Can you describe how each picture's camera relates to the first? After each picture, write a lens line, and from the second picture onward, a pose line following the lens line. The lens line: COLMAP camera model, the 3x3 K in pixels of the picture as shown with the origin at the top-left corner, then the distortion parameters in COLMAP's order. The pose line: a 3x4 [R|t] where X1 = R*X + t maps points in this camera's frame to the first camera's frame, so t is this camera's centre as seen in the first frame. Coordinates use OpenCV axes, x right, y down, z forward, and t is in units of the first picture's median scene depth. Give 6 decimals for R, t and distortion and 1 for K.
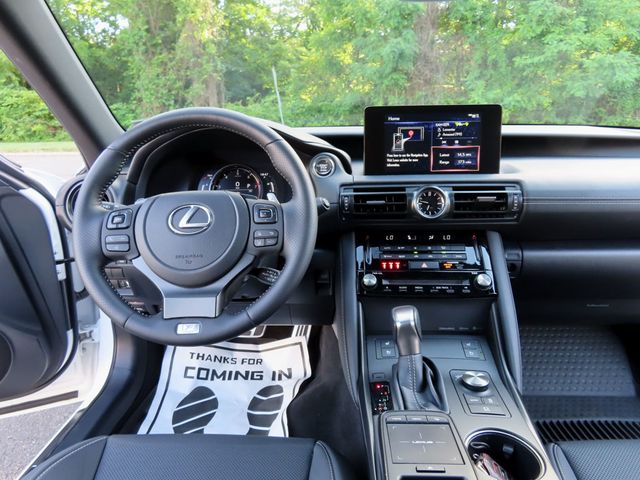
lens RADIAL K [[458.4, 0, 320.0], [0, 458.4, 240.0], [0, 0, 1]] dist [-0.007738, 0.002903]
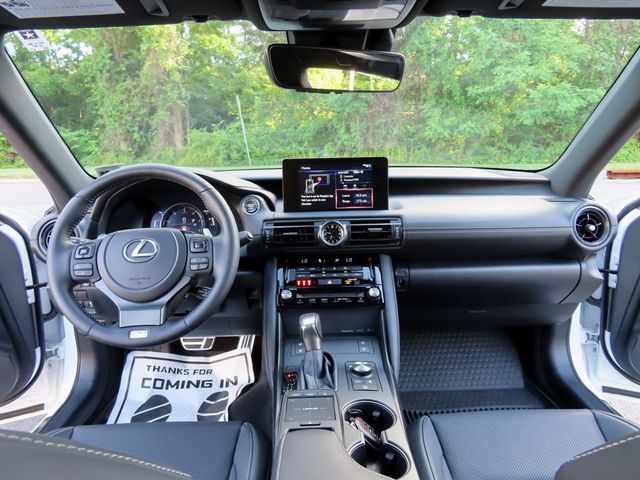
lens RADIAL K [[457.7, 0, 321.1], [0, 457.7, 239.4], [0, 0, 1]] dist [-0.011294, 0.000937]
pose [[0.997278, -0.016540, 0.071850, 0.107141], [0.020227, 0.998499, -0.050894, 0.000359], [-0.070900, 0.052208, 0.996116, -0.263845]]
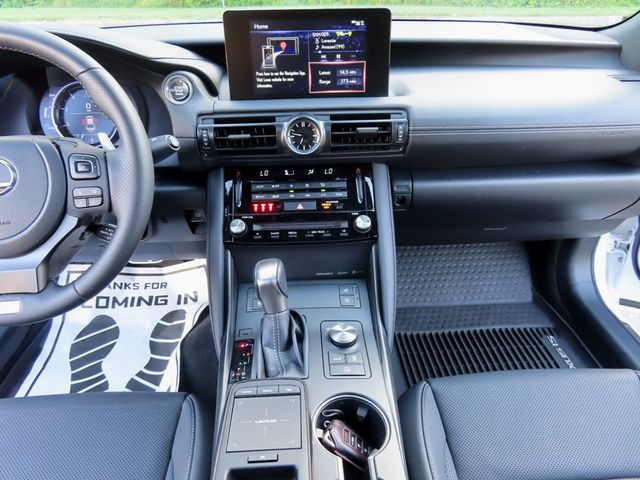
lens RADIAL K [[458.4, 0, 320.0], [0, 458.4, 240.0], [0, 0, 1]] dist [-0.007738, 0.002903]
pose [[0.994905, -0.043910, 0.090751, 0.171735], [0.019050, 0.965831, 0.258473, -0.105441], [-0.098999, -0.255427, 0.961746, 0.111642]]
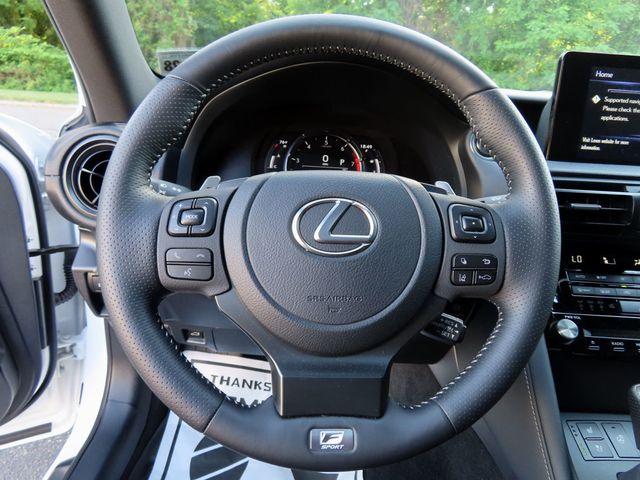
lens RADIAL K [[460.1, 0, 319.0], [0, 460.1, 241.3], [0, 0, 1]] dist [-0.004659, -0.001783]
pose [[0.994951, 0.056141, 0.083195, -0.269667], [-0.061002, 0.996504, 0.057091, -0.044935], [-0.079699, -0.061878, 0.994897, 0.375192]]
